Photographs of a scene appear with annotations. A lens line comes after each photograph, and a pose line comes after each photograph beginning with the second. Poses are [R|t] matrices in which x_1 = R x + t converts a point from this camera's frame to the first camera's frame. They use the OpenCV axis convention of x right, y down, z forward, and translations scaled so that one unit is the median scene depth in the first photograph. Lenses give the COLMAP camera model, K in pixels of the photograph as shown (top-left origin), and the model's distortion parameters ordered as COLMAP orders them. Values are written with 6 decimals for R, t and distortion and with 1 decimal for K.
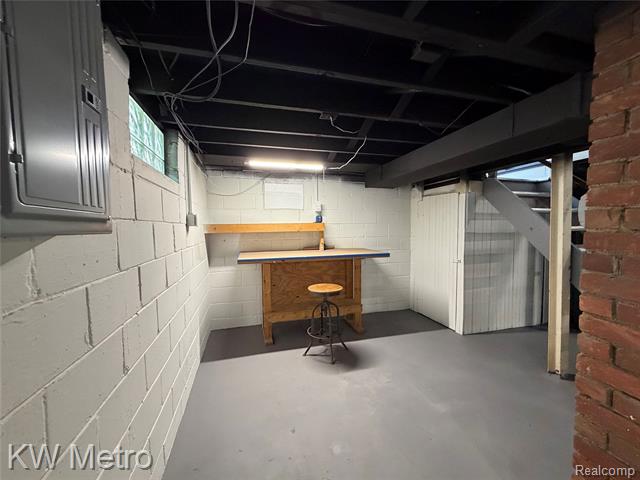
lens RADIAL K [[254.9, 0, 319.5], [0, 254.9, 240.4], [0, 0, 1]] dist [-0.000850, -0.000681]
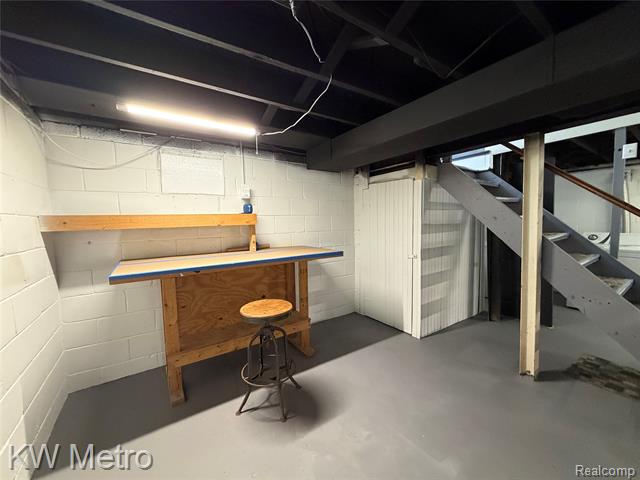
lens RADIAL K [[254.9, 0, 318.2], [0, 254.9, 241.4], [0, 0, 1]] dist [-0.000850, -0.000681]
pose [[0.950499, -0.034549, 0.308801, -0.042897], [0.027610, 0.999259, 0.026815, -0.004117], [-0.309499, -0.016962, 0.950749, 0.265016]]
